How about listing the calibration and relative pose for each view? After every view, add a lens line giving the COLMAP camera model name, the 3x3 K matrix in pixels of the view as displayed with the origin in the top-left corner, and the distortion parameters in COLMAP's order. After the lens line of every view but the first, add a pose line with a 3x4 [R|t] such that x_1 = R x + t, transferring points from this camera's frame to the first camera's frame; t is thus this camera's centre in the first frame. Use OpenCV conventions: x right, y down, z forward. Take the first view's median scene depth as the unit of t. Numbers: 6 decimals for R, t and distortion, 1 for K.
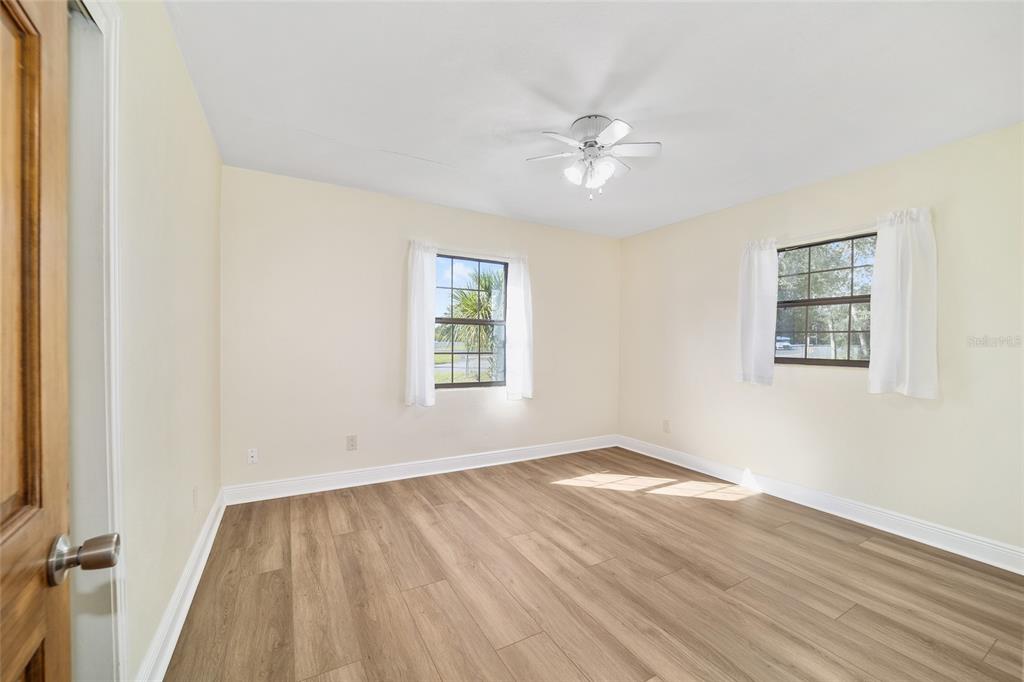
lens RADIAL K [[396.4, 0, 509.4], [0, 396.4, 345.7], [0, 0, 1]] dist [-0.031294, 0.007029]
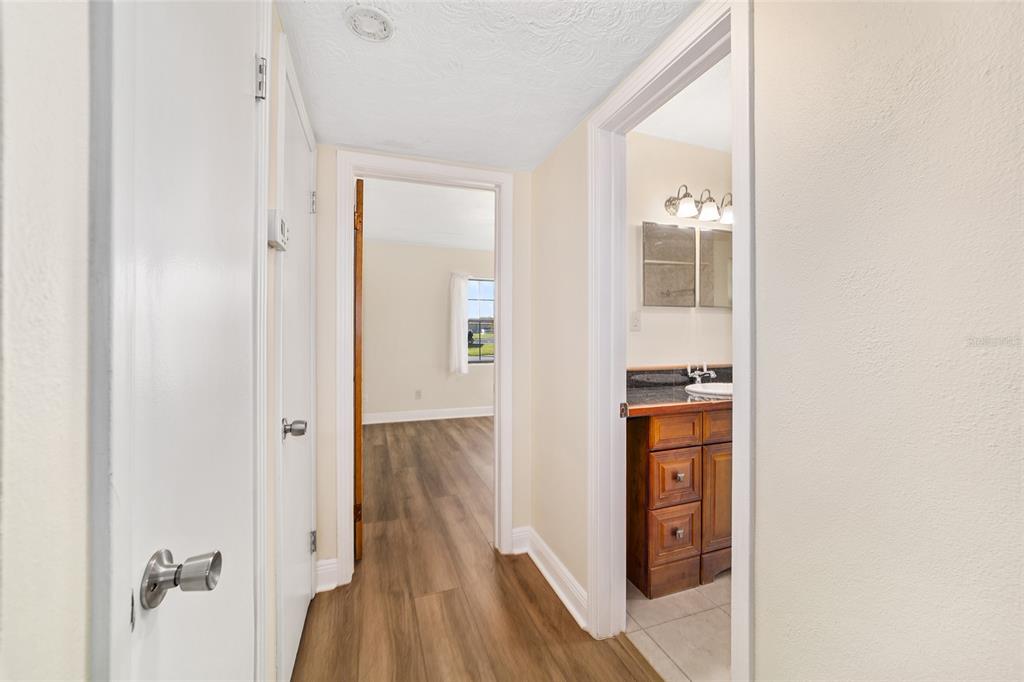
lens RADIAL K [[396.4, 0, 512.8], [0, 396.4, 335.7], [0, 0, 1]] dist [-0.031294, 0.007029]
pose [[0.986010, -0.004758, -0.166621, 0.311842], [0.003724, 0.999972, -0.006521, 0.009459], [0.166647, 0.005809, 0.985999, -0.668520]]
